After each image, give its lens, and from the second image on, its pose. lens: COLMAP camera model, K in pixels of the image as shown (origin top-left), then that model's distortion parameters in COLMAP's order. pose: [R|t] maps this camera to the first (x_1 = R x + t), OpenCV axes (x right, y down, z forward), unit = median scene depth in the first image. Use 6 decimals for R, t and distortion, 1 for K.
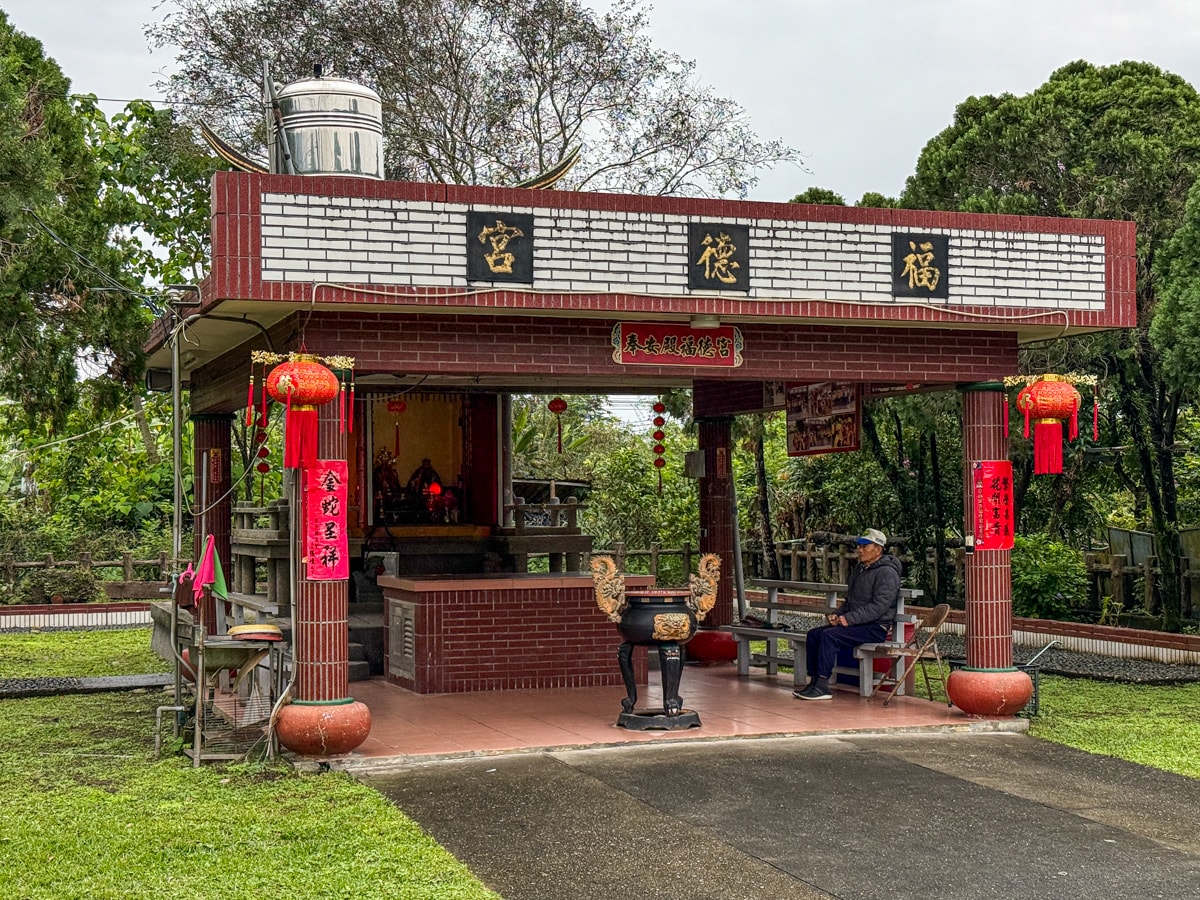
lens RADIAL K [[1676.5, 0, 600.0], [0, 1676.5, 450.0], [0, 0, 1]] dist [0.025655, 0.041076]
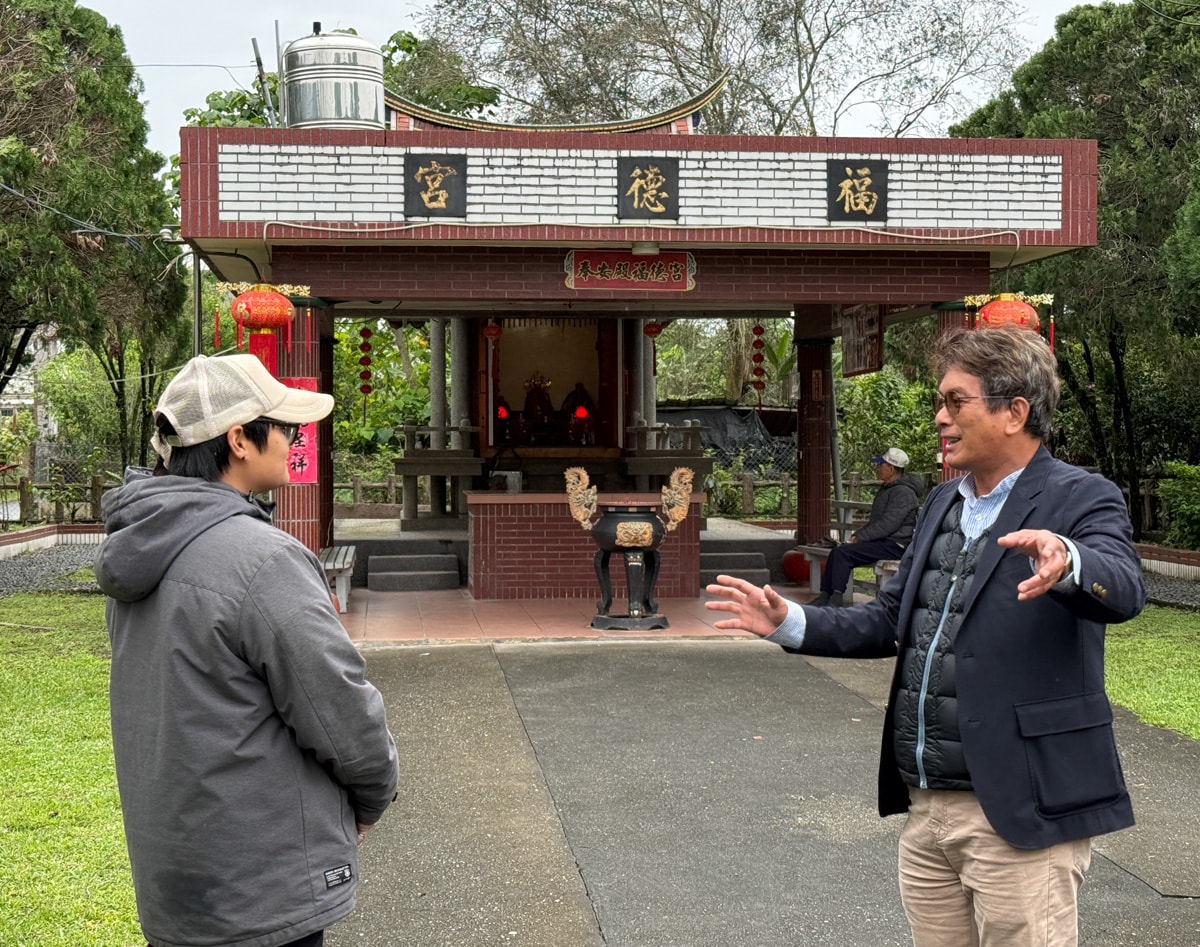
lens RADIAL K [[1827.2, 0, 600.1], [0, 1827.2, 427.8], [0, 0, 1]] dist [0.025056, 0.045739]
pose [[0.971779, 0.005442, -0.235830, 0.313277], [0.000479, 0.999686, 0.025042, 0.008686], [0.235892, -0.024448, 0.971472, -0.143764]]
